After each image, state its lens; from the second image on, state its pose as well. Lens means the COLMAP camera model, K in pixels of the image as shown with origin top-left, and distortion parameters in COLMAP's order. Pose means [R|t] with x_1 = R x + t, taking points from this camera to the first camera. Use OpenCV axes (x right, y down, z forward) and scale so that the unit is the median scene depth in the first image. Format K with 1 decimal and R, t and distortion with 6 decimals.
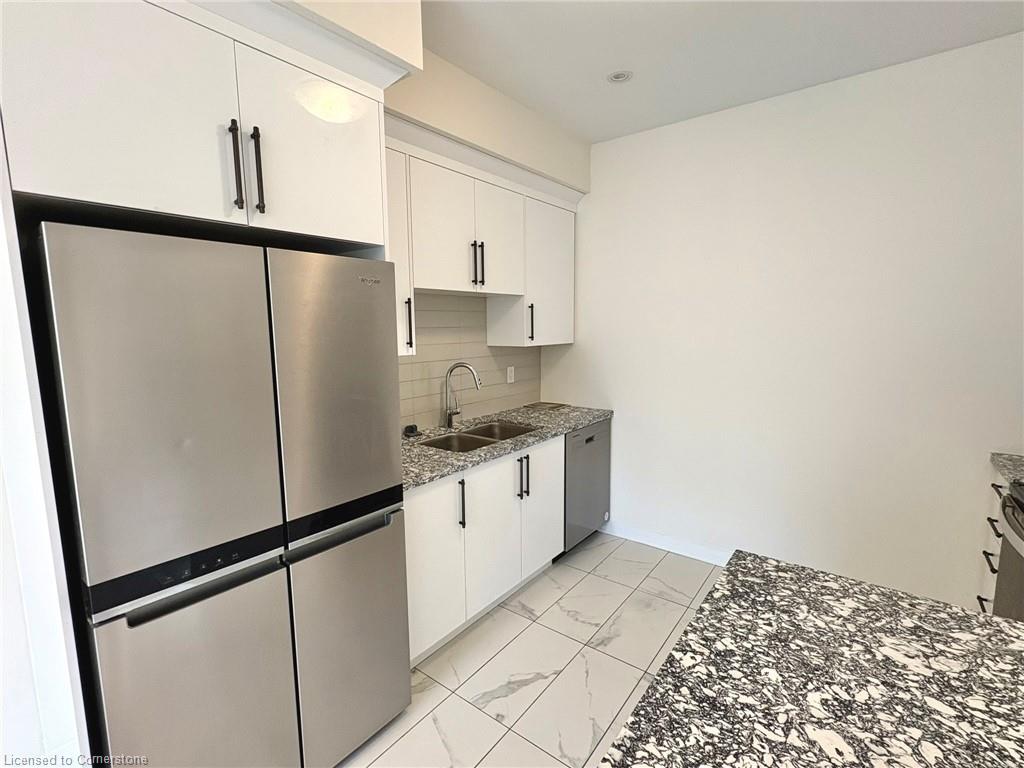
lens RADIAL K [[477.4, 0, 510.3], [0, 477.4, 385.8], [0, 0, 1]] dist [-0.000820, 0.000086]
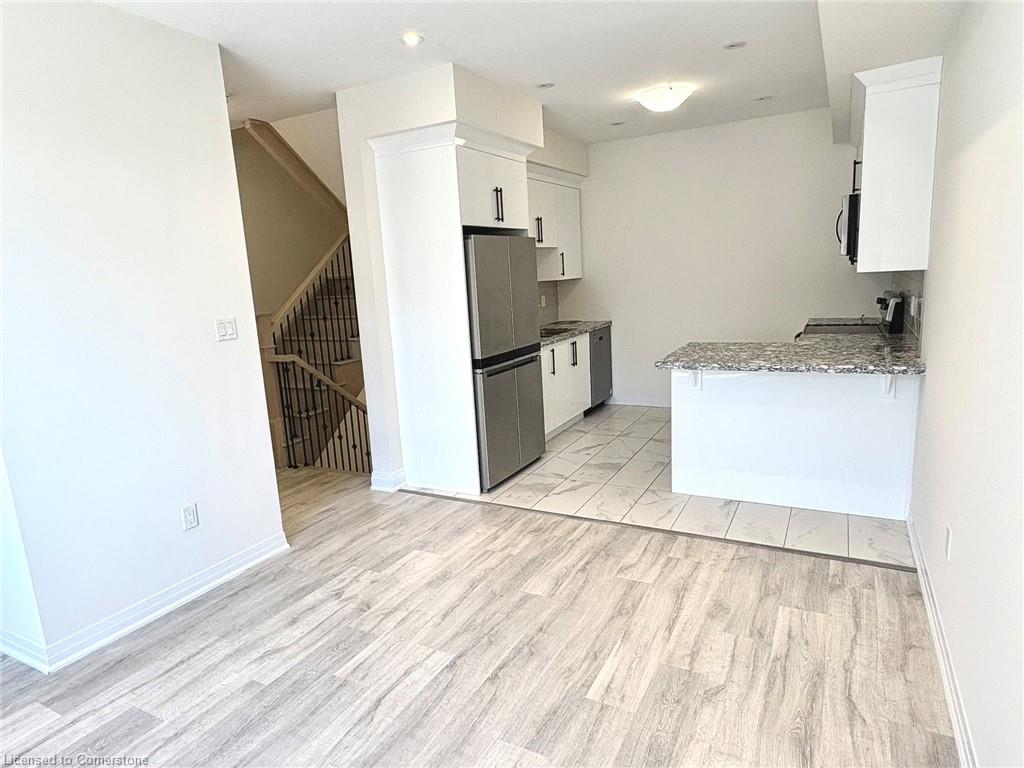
lens RADIAL K [[619.8, 0, 508.4], [0, 619.8, 381.2], [0, 0, 1]] dist [0.004308, 0.000366]
pose [[0.985287, -0.073605, 0.154243, -0.806530], [0.066616, 0.996525, 0.050006, 0.232155], [-0.157388, -0.038995, 0.986767, -1.702408]]
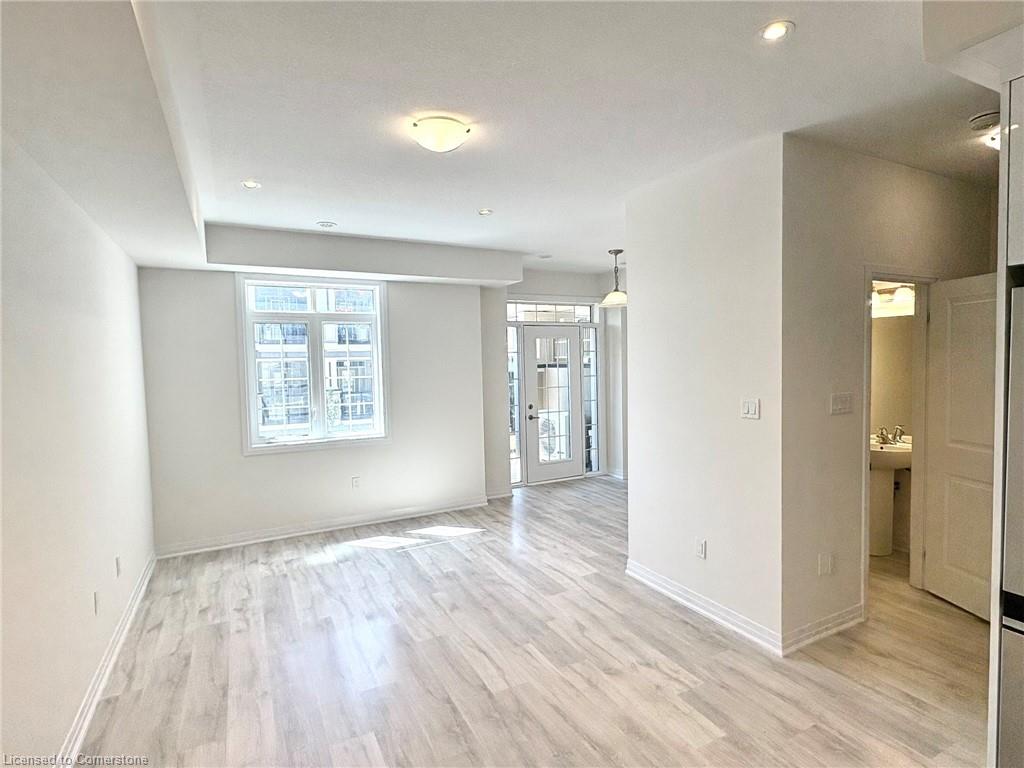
lens RADIAL K [[528.0, 0, 509.4], [0, 528.0, 386.4], [0, 0, 1]] dist [-0.002244, 0.000053]
pose [[-0.424300, 0.063379, -0.903301, 0.489481], [-0.088746, 0.989835, 0.111137, -0.072223], [0.901162, 0.127320, -0.414362, 0.250882]]
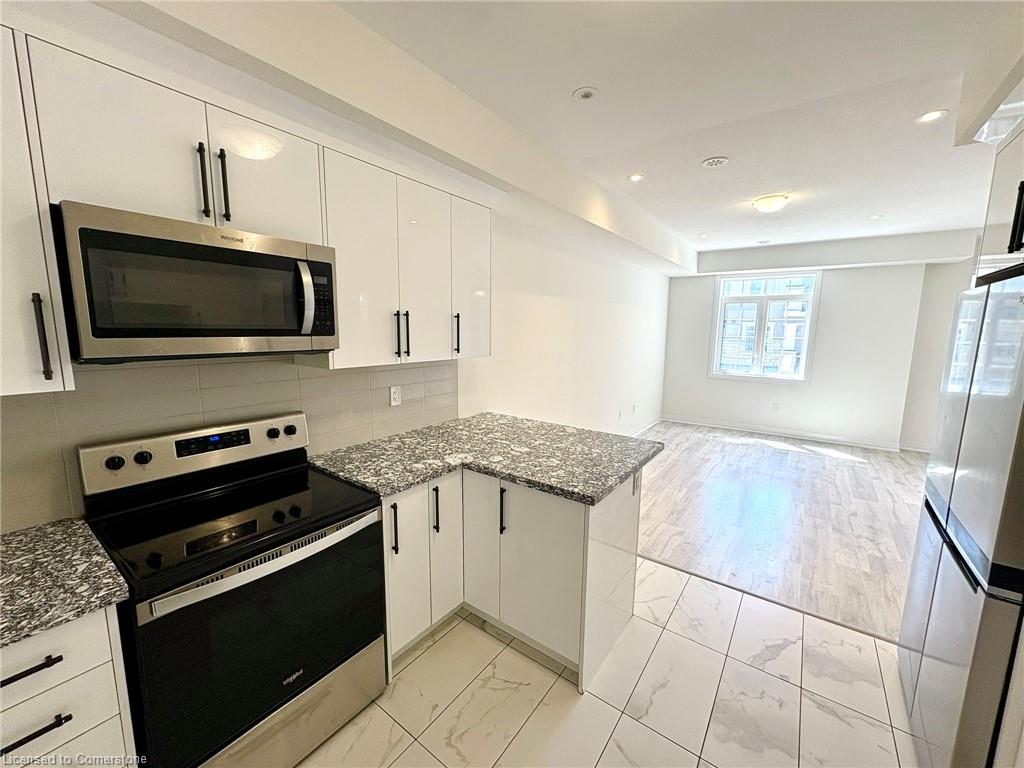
lens RADIAL K [[404.4, 0, 512.2], [0, 404.4, 385.3], [0, 0, 1]] dist [0.000452, 0.000357]
pose [[-0.999756, 0.001488, -0.022037, 0.562283], [-0.004512, 0.962937, 0.269688, -0.240100], [0.021621, 0.269722, -0.962696, 1.566930]]
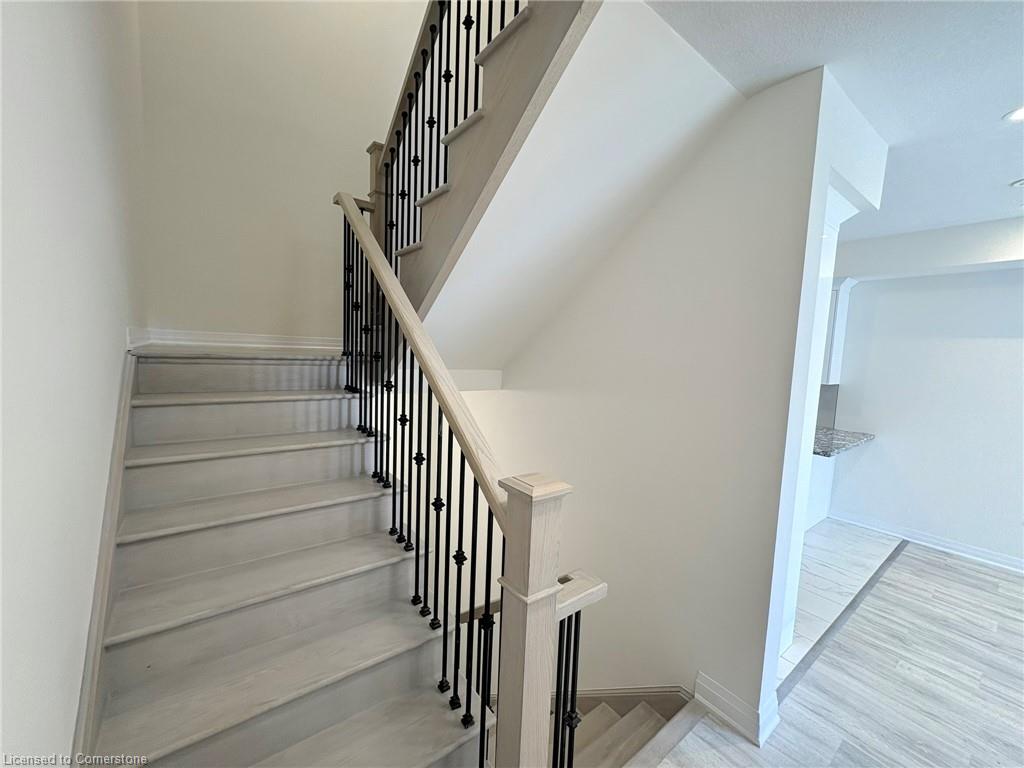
lens RADIAL K [[404.4, 0, 512.2], [0, 404.4, 385.3], [0, 0, 1]] dist [0.000452, 0.000357]
pose [[0.256905, -0.065060, 0.964244, -2.031744], [0.079693, 0.995760, 0.045954, -0.175609], [-0.963145, 0.065038, 0.261000, 1.187819]]
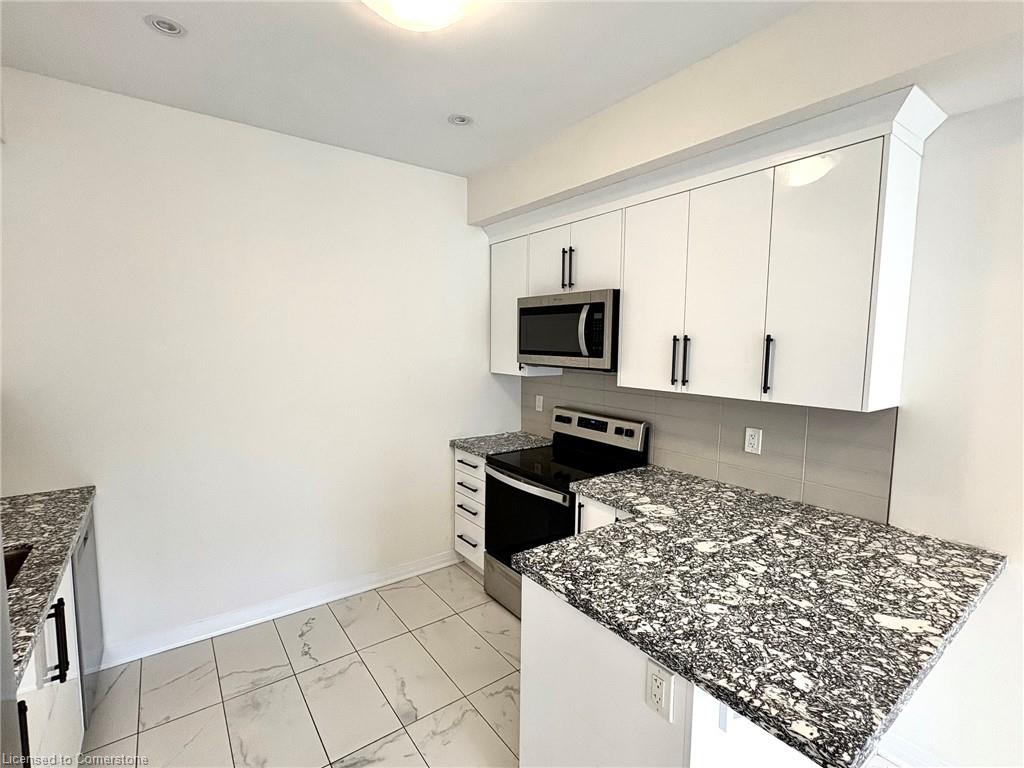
lens RADIAL K [[477.4, 0, 510.3], [0, 477.4, 385.8], [0, 0, 1]] dist [-0.000820, 0.000086]
pose [[0.277723, -0.076491, 0.957611, -0.492524], [0.109555, 0.992844, 0.047533, -0.107879], [-0.954394, 0.091710, 0.284115, 0.462330]]
